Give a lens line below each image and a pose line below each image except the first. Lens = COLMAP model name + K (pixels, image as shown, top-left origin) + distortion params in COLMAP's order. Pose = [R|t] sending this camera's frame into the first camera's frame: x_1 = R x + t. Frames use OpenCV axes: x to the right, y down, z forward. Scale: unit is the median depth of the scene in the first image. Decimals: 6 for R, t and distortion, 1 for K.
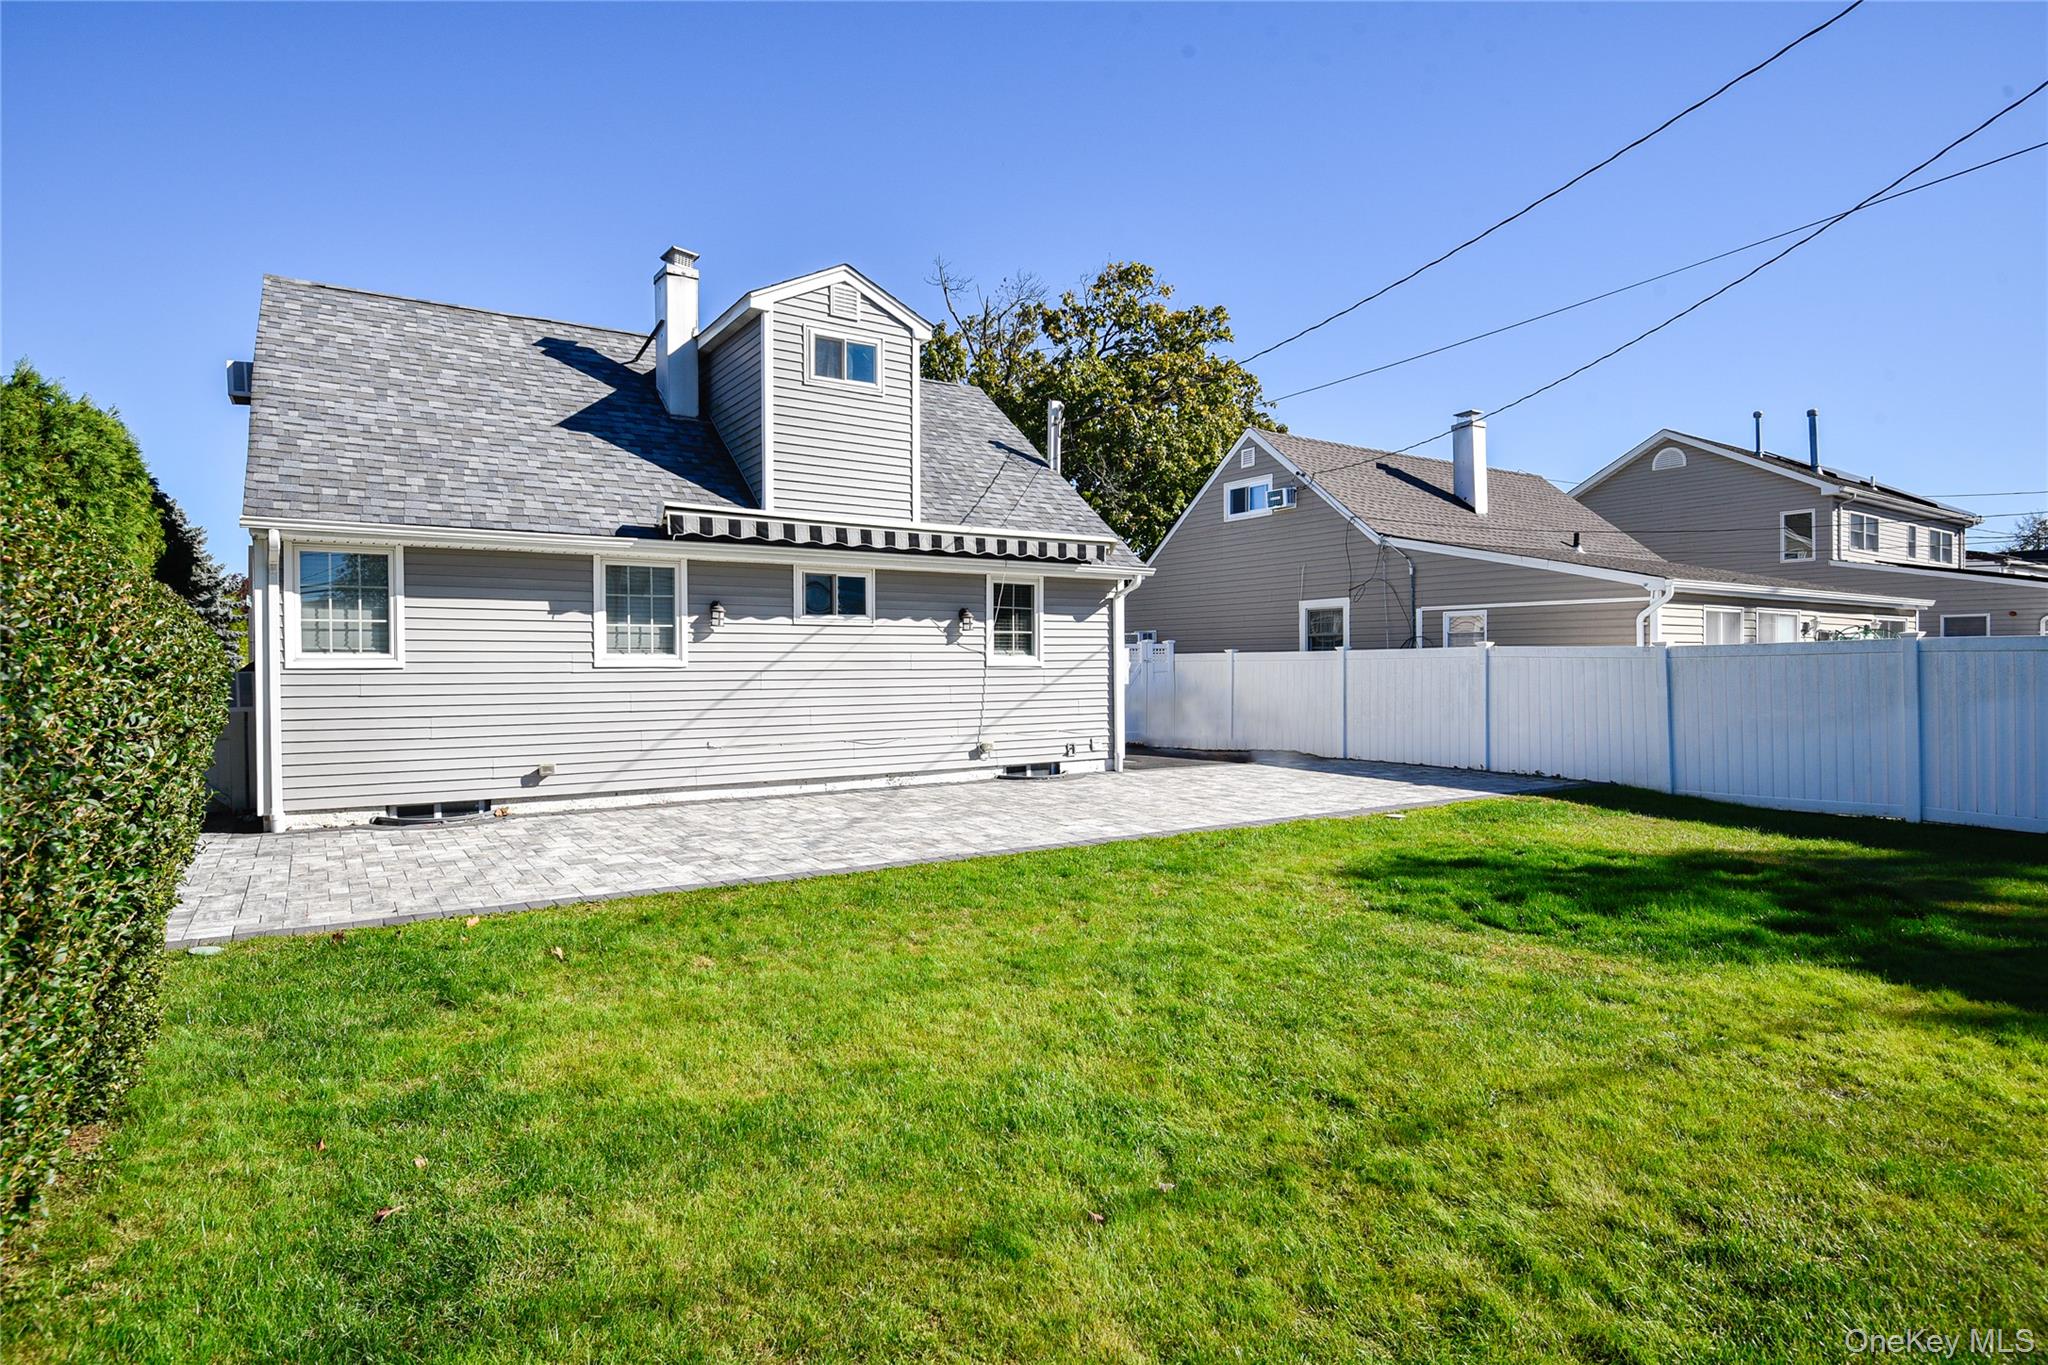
lens RADIAL K [[1175.1, 0, 1025.0], [0, 1175.1, 691.1], [0, 0, 1]] dist [0.002297, 0.000130]
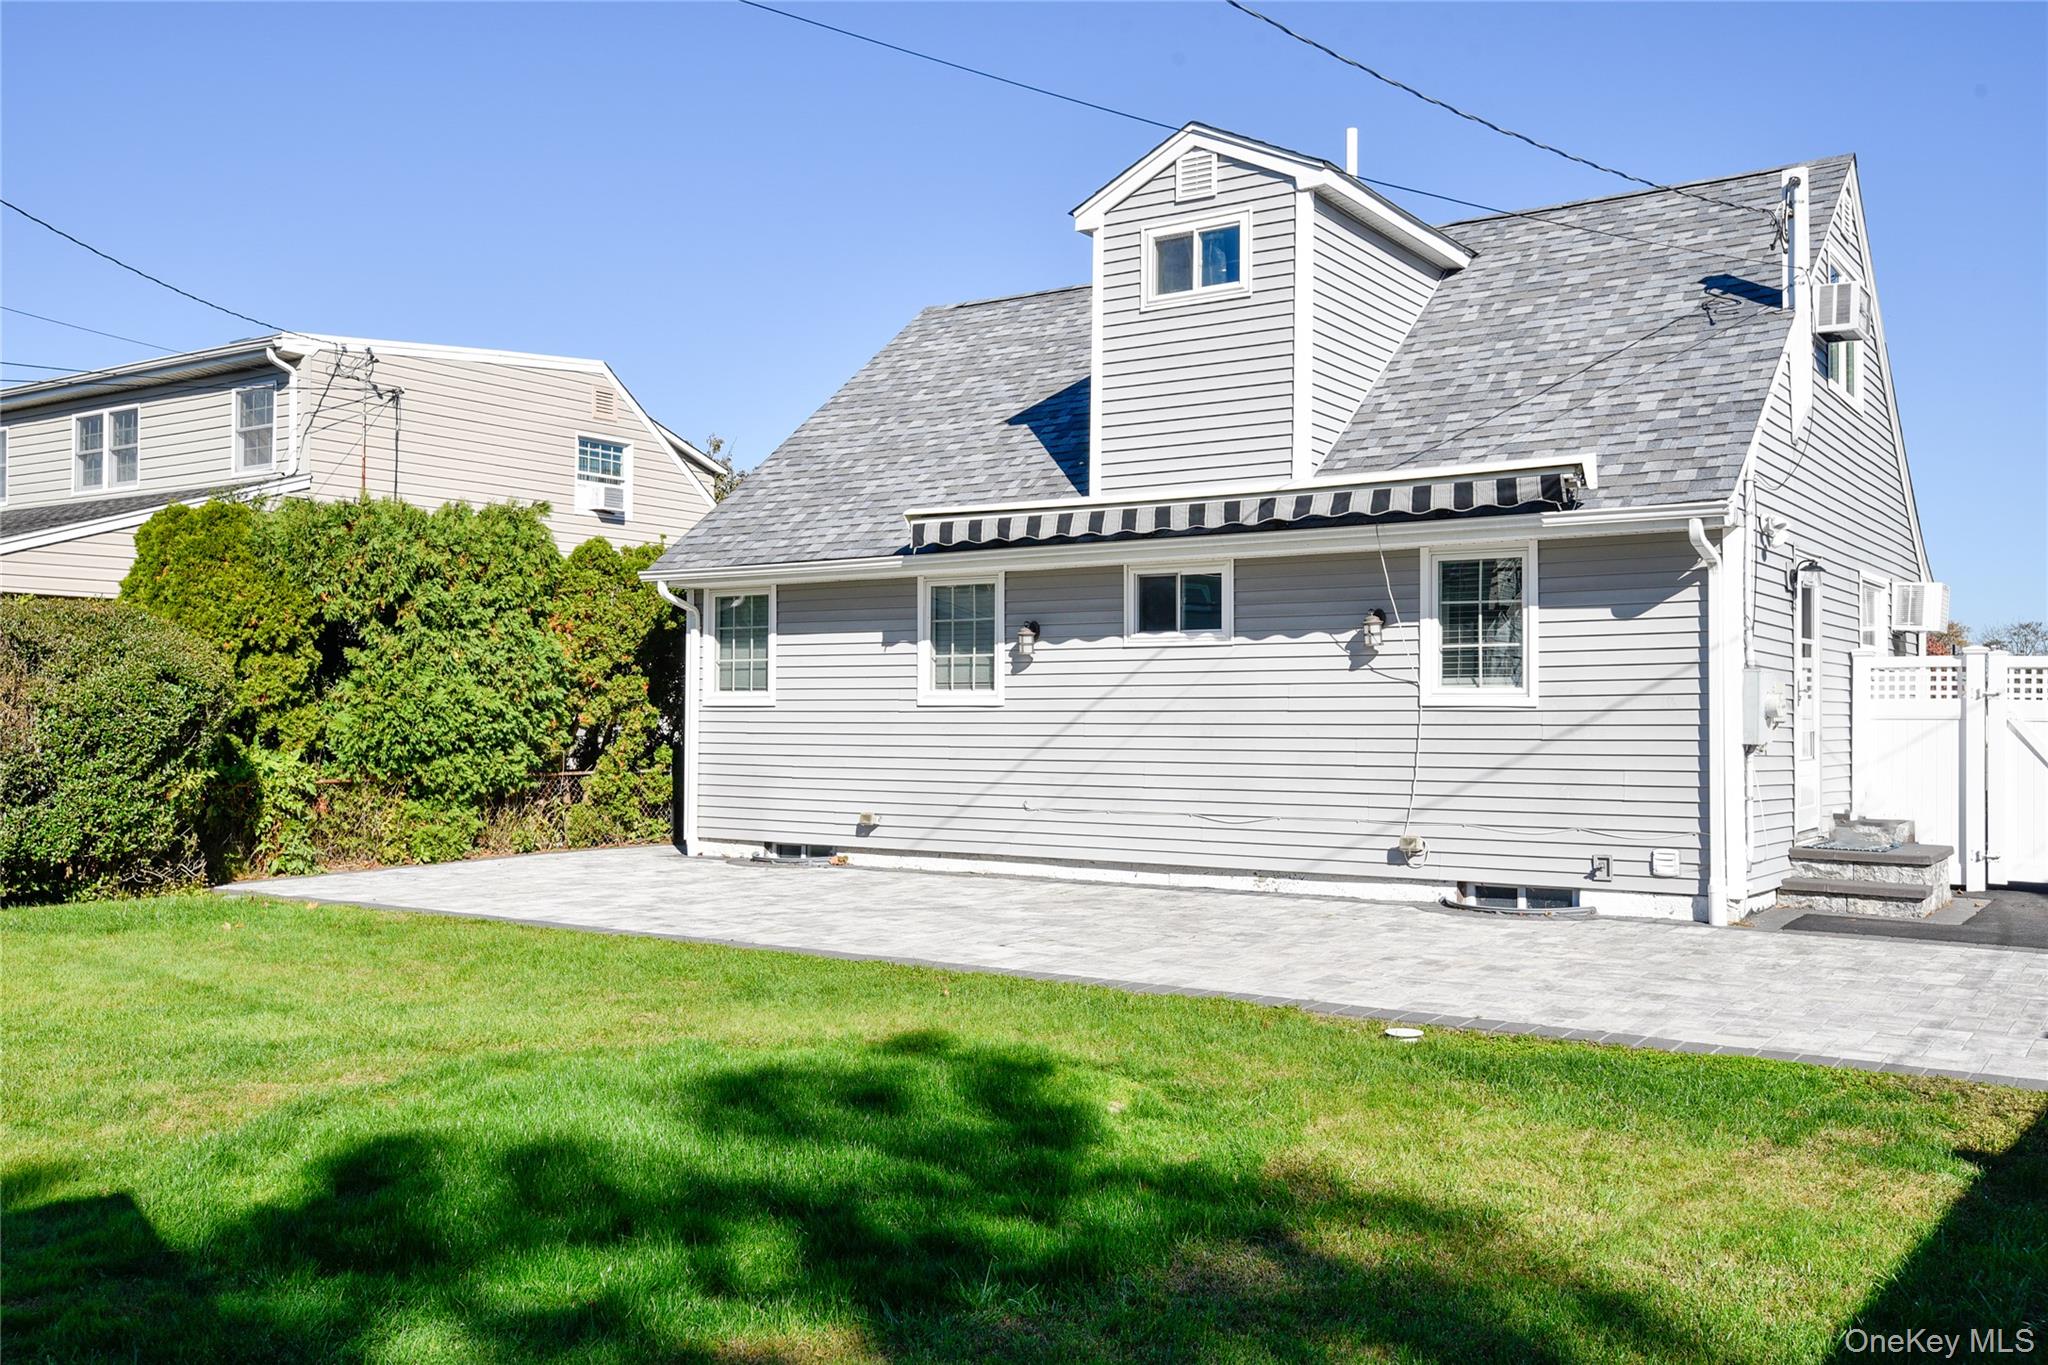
lens RADIAL K [[1764.2, 0, 1025.2], [0, 1764.2, 675.9], [0, 0, 1]] dist [0.039206, -0.002058]
pose [[0.330291, -0.012617, -0.943795, 0.781879], [-0.019942, 0.999594, -0.020341, -0.015309], [0.943669, 0.025540, 0.329905, 0.566908]]
